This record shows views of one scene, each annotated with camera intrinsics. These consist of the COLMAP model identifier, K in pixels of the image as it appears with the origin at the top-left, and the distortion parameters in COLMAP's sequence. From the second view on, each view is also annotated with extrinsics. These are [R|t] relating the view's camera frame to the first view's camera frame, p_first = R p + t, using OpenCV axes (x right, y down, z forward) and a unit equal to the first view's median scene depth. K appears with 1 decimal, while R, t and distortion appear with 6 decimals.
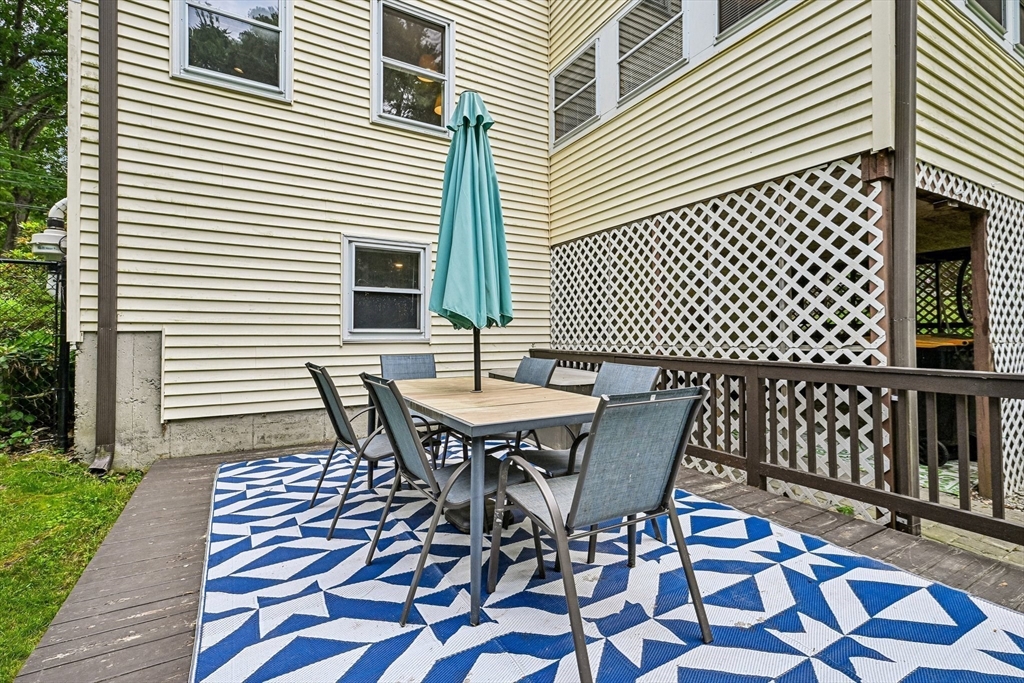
lens RADIAL K [[455.0, 0, 512.0], [0, 455.0, 341.5], [0, 0, 1]] dist [0.002335, 0.000281]
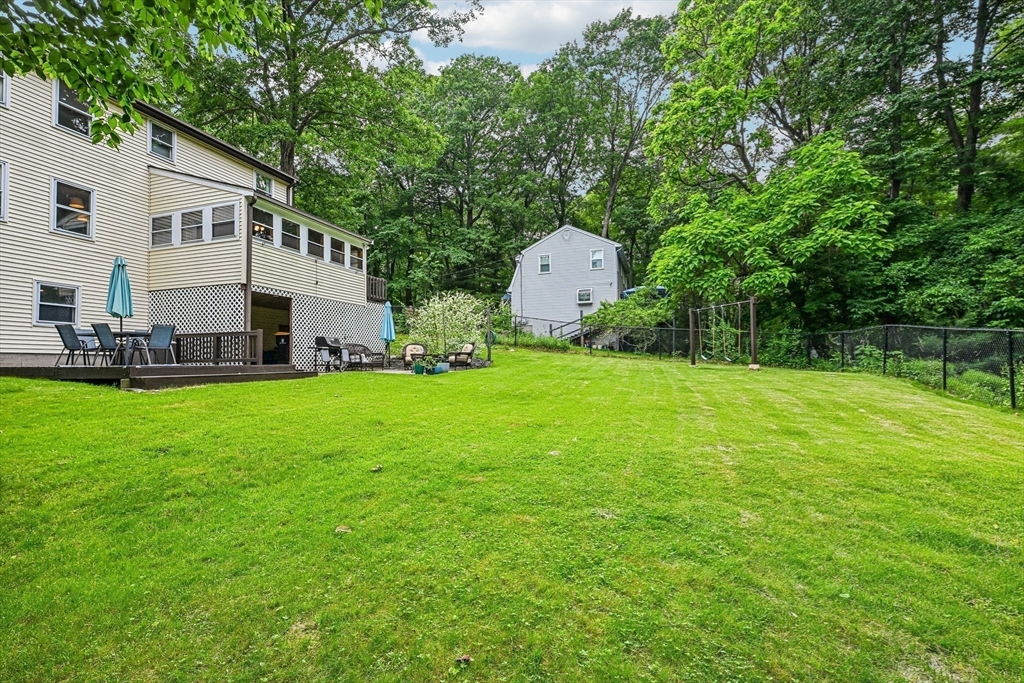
lens RADIAL K [[455.0, 0, 512.0], [0, 455.0, 341.5], [0, 0, 1]] dist [0.002335, 0.000281]
pose [[0.727280, 0.024239, 0.685913, -0.188299], [0.025748, 0.997709, -0.062559, 0.295303], [-0.685858, 0.063159, 0.724990, -2.386122]]
